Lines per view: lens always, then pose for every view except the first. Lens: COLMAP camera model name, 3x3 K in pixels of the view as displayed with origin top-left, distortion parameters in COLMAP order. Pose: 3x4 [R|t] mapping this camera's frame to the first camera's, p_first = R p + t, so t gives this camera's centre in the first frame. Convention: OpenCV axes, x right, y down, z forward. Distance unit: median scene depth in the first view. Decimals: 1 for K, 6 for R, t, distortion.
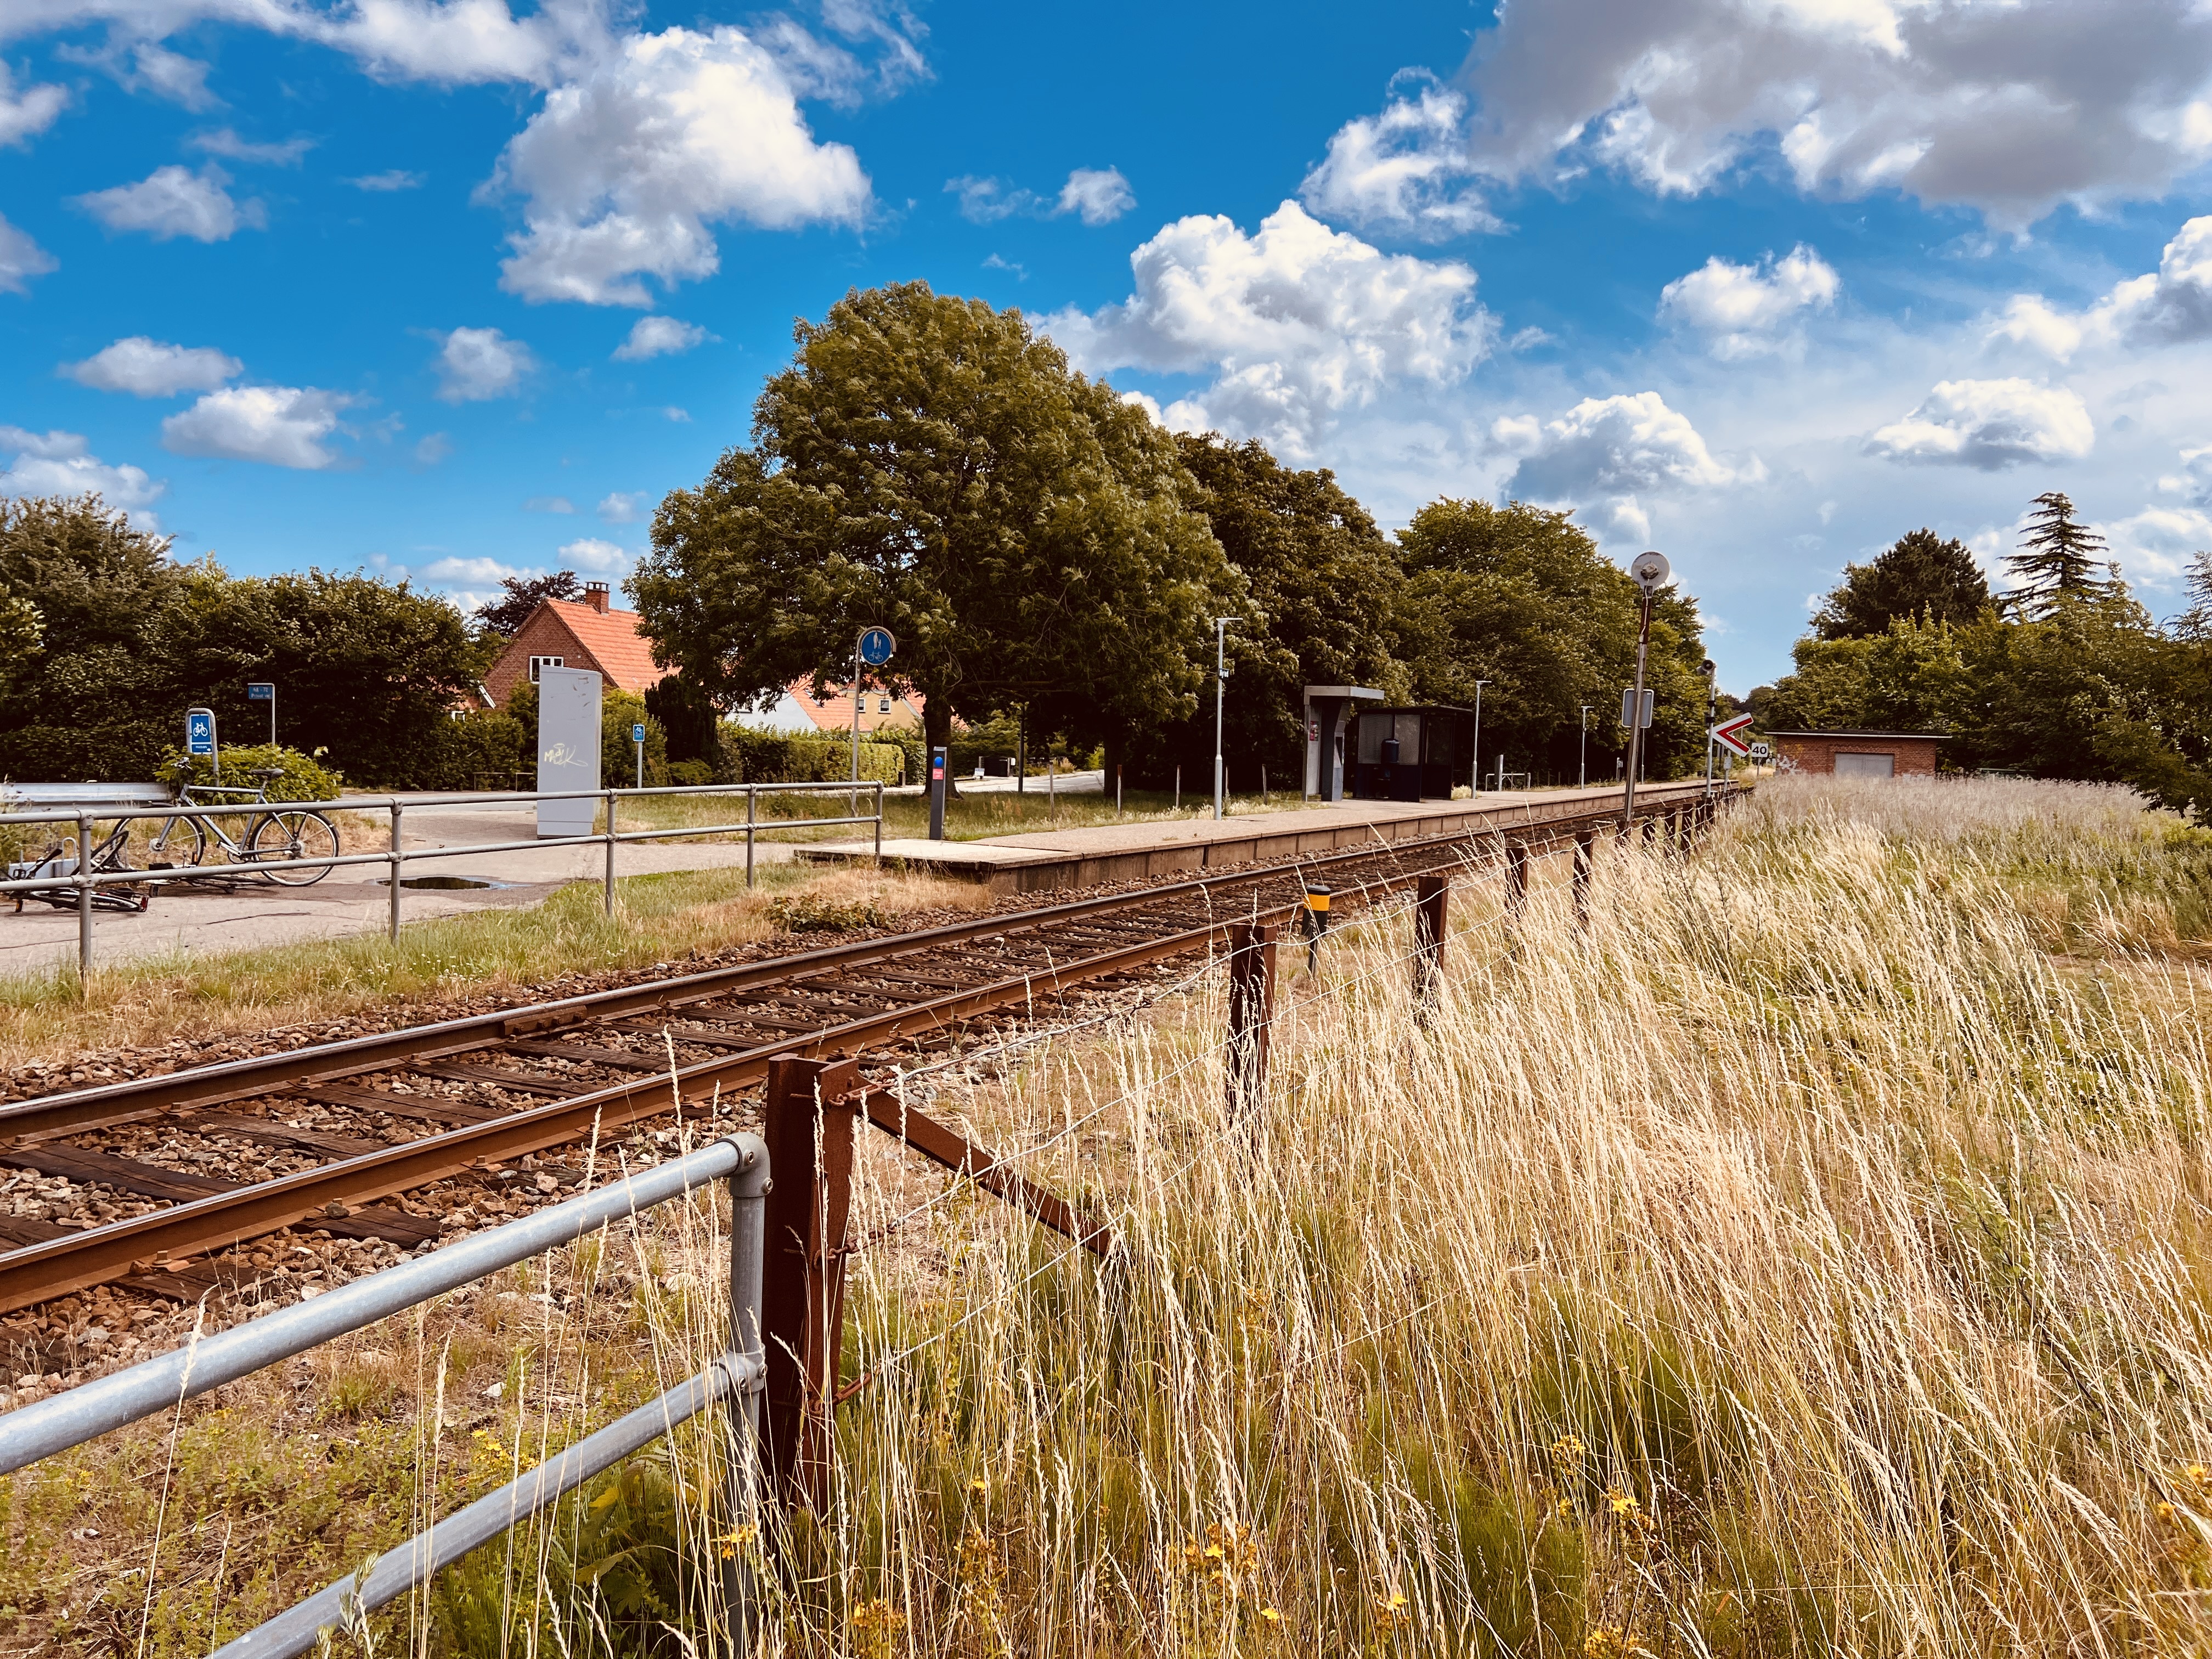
lens RADIAL K [[1660.6, 0, 1125.2], [0, 1660.6, 839.6], [0, 0, 1]] dist [0.049095, -0.049789]
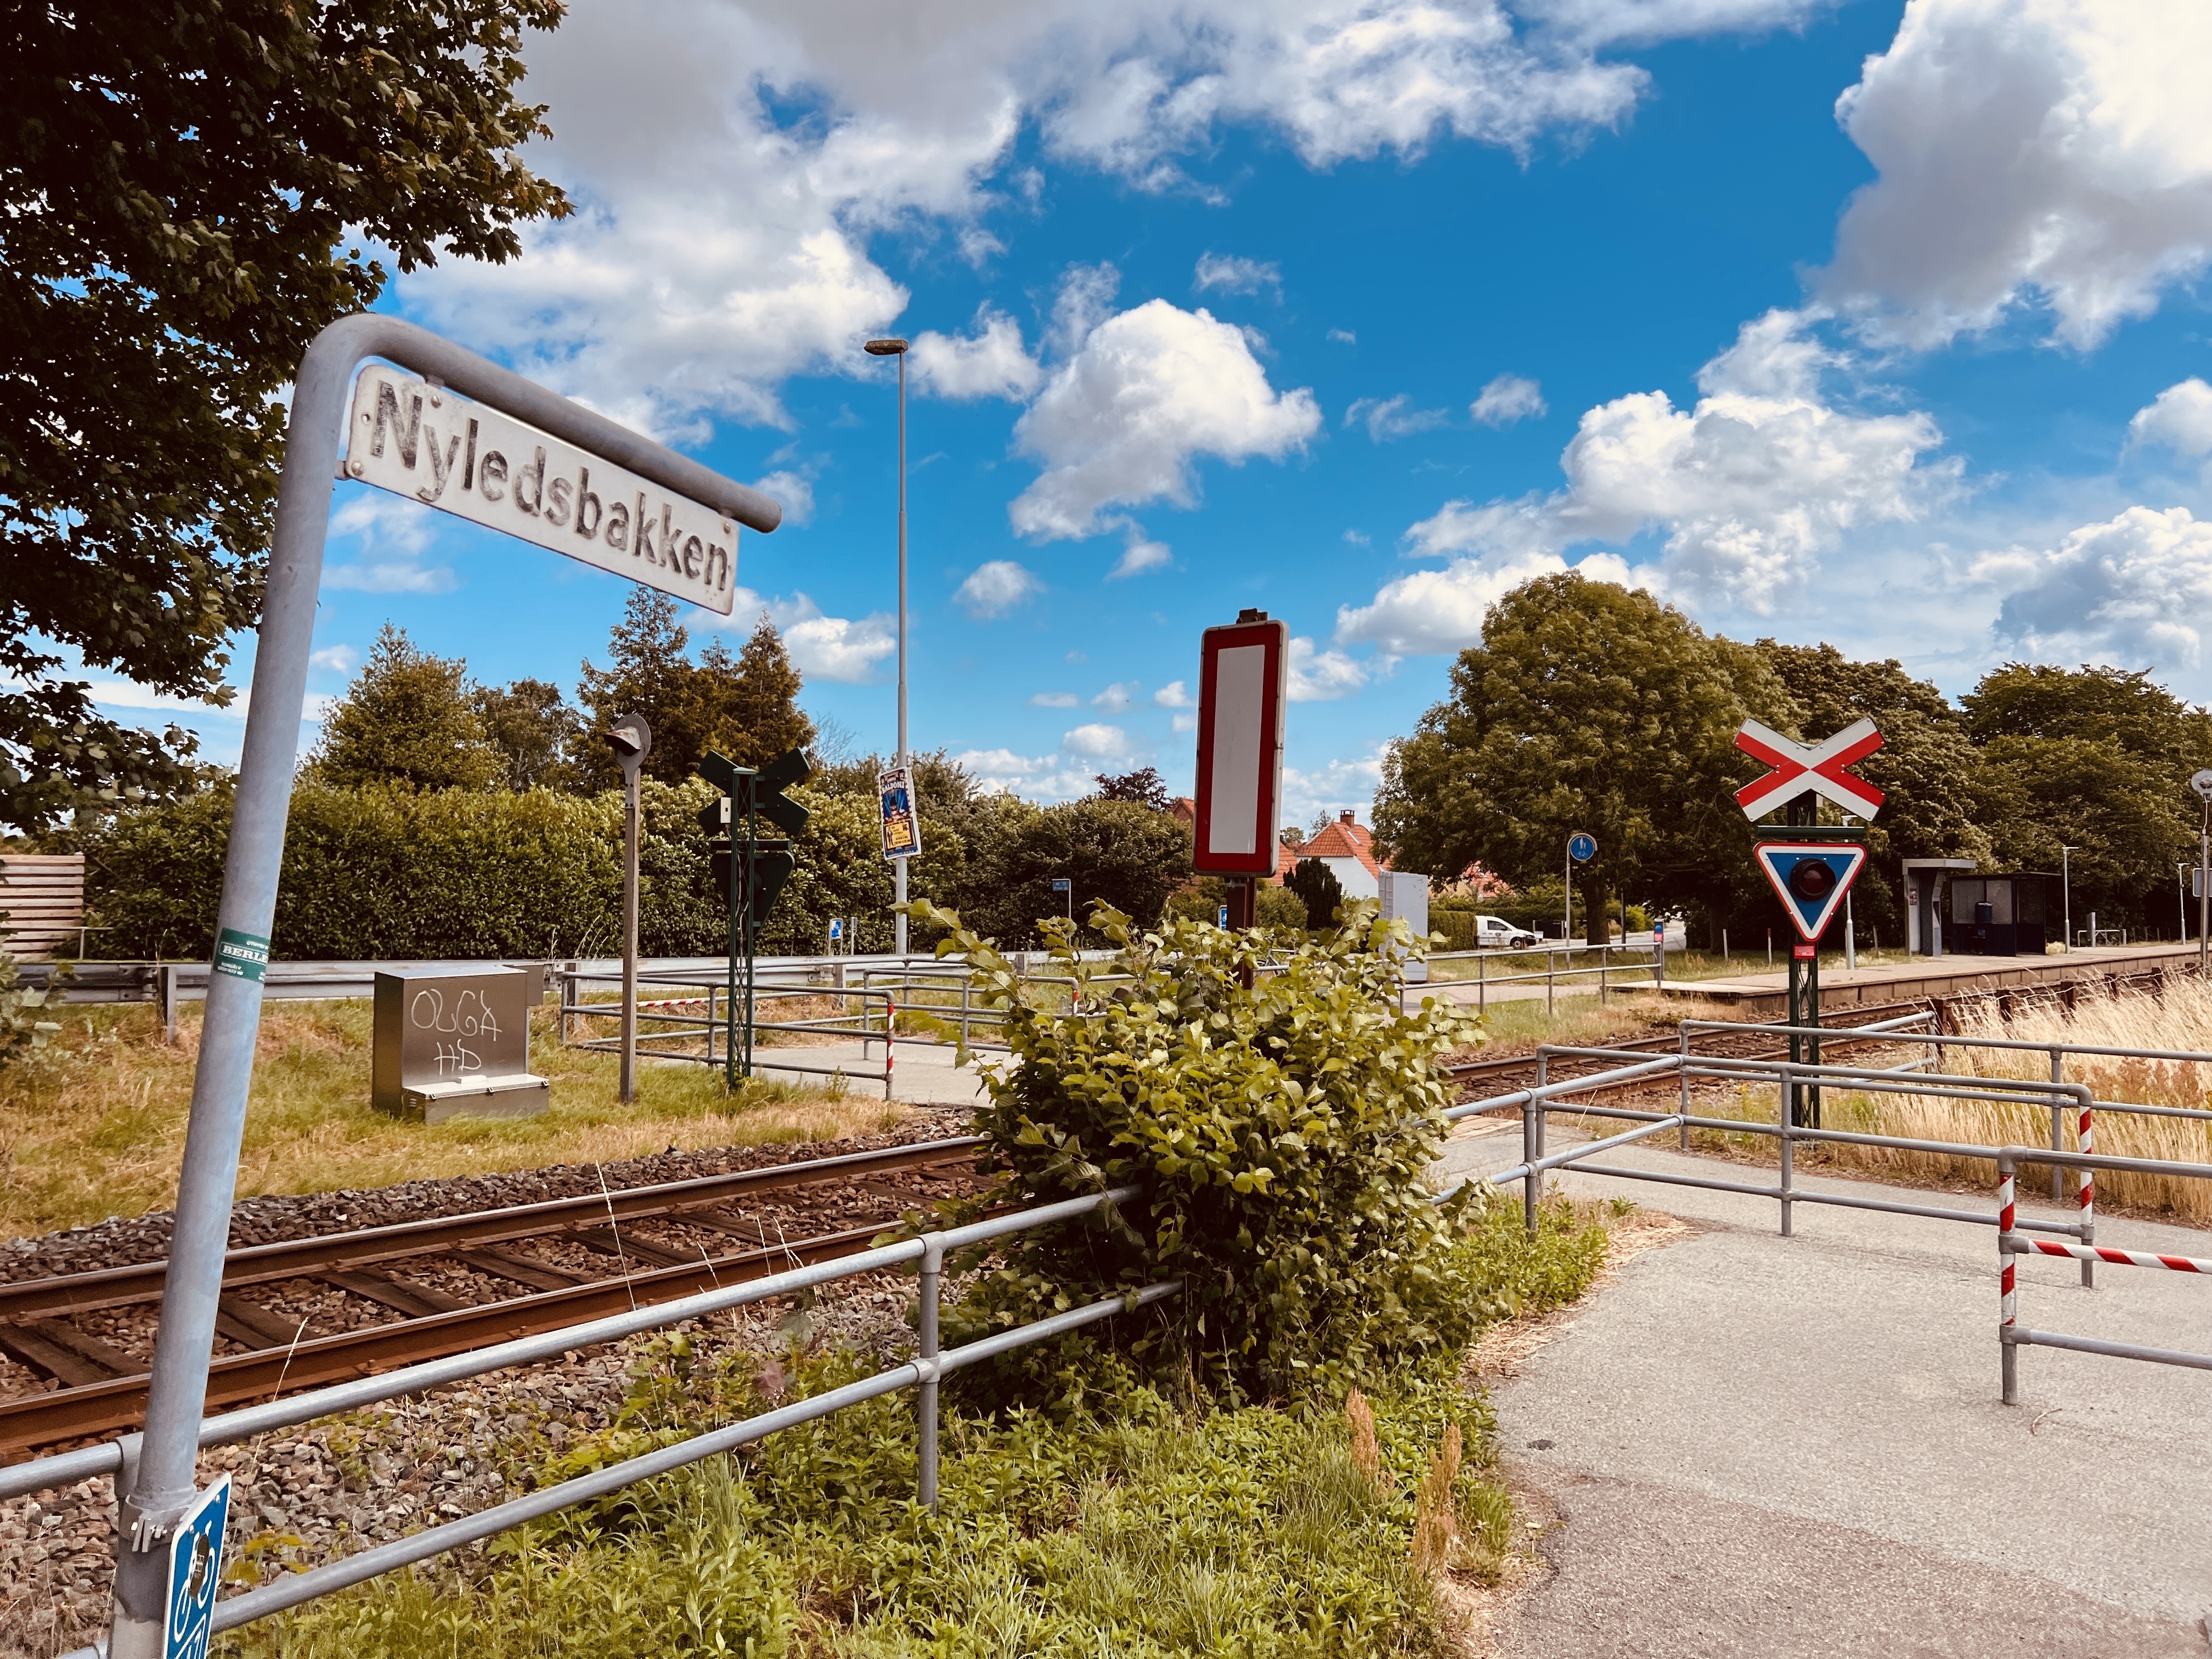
lens RADIAL K [[1660.6, 0, 1085.6], [0, 1660.6, 816.9], [0, 0, 1]] dist [0.049095, -0.049789]
pose [[0.950190, -0.037009, -0.309468, -0.055387], [0.002016, 0.993634, -0.112638, 0.008383], [0.311666, 0.106404, 0.944215, -0.236901]]
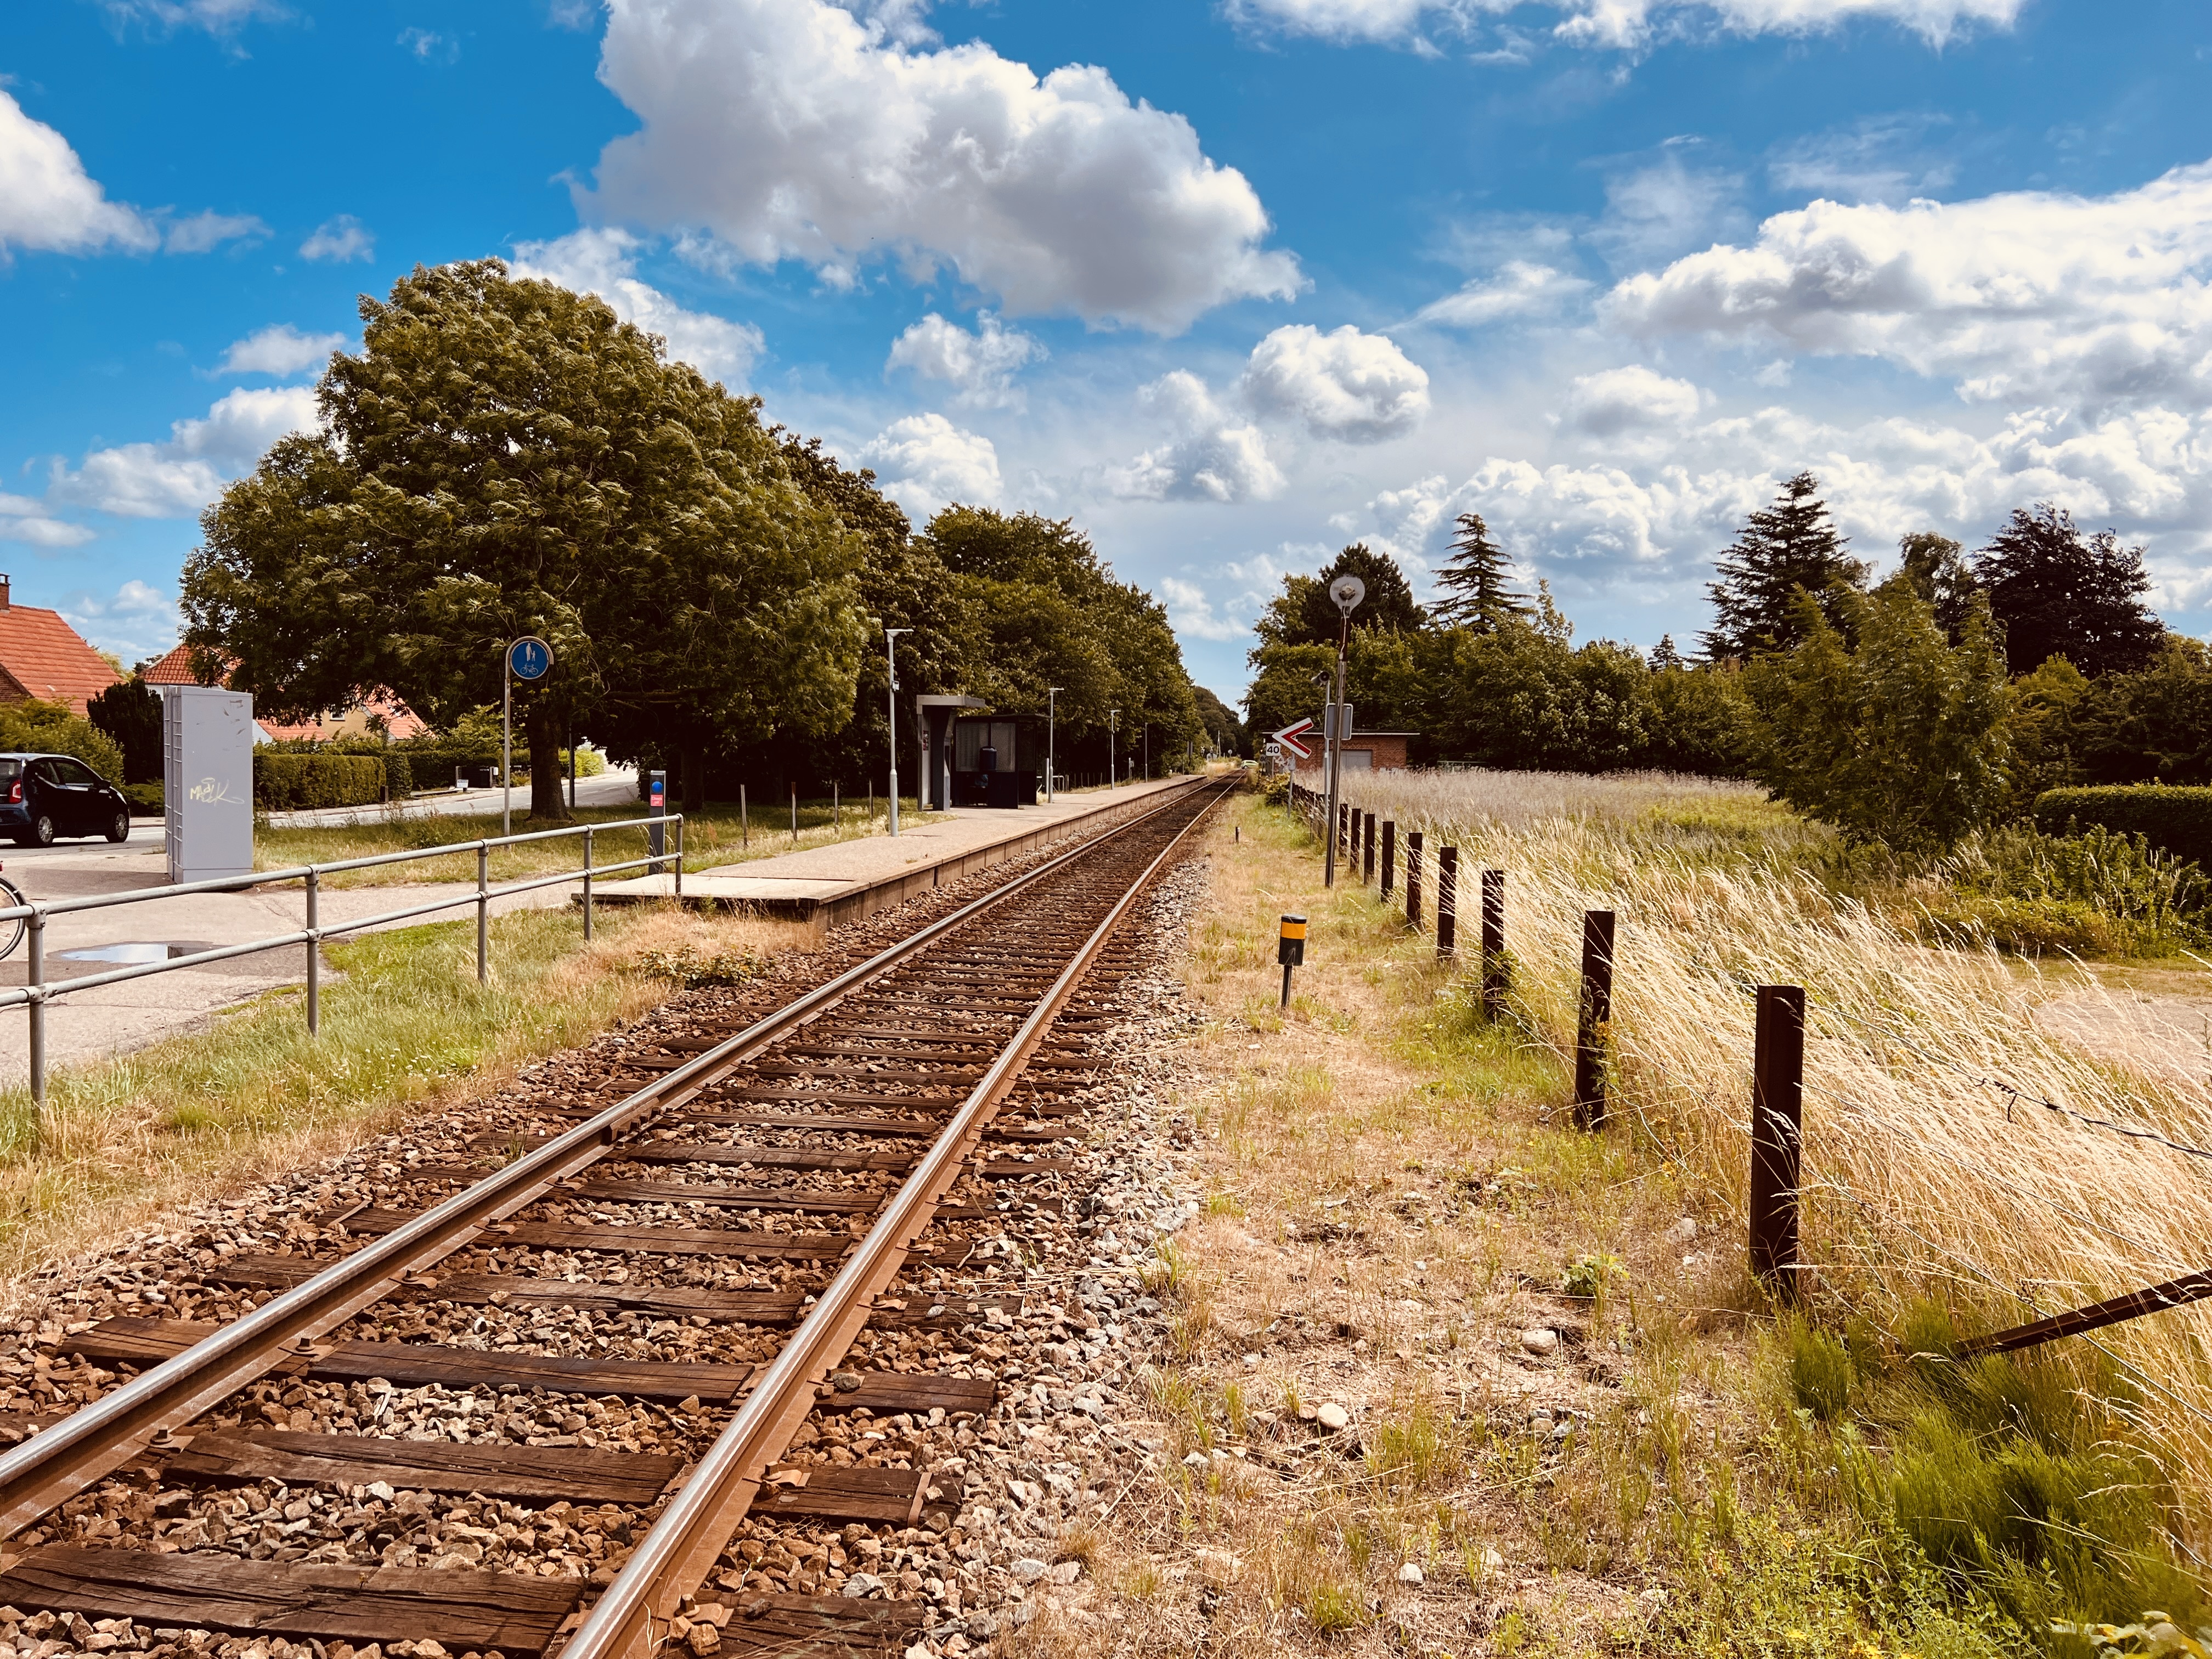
lens RADIAL K [[1660.6, 0, 1100.8], [0, 1660.6, 839.6], [0, 0, 1]] dist [0.049095, -0.049789]
pose [[0.951479, -0.034541, 0.305770, -0.067335], [0.034401, 0.999391, 0.005849, -0.006061], [-0.305786, 0.004954, 0.952087, 0.017384]]
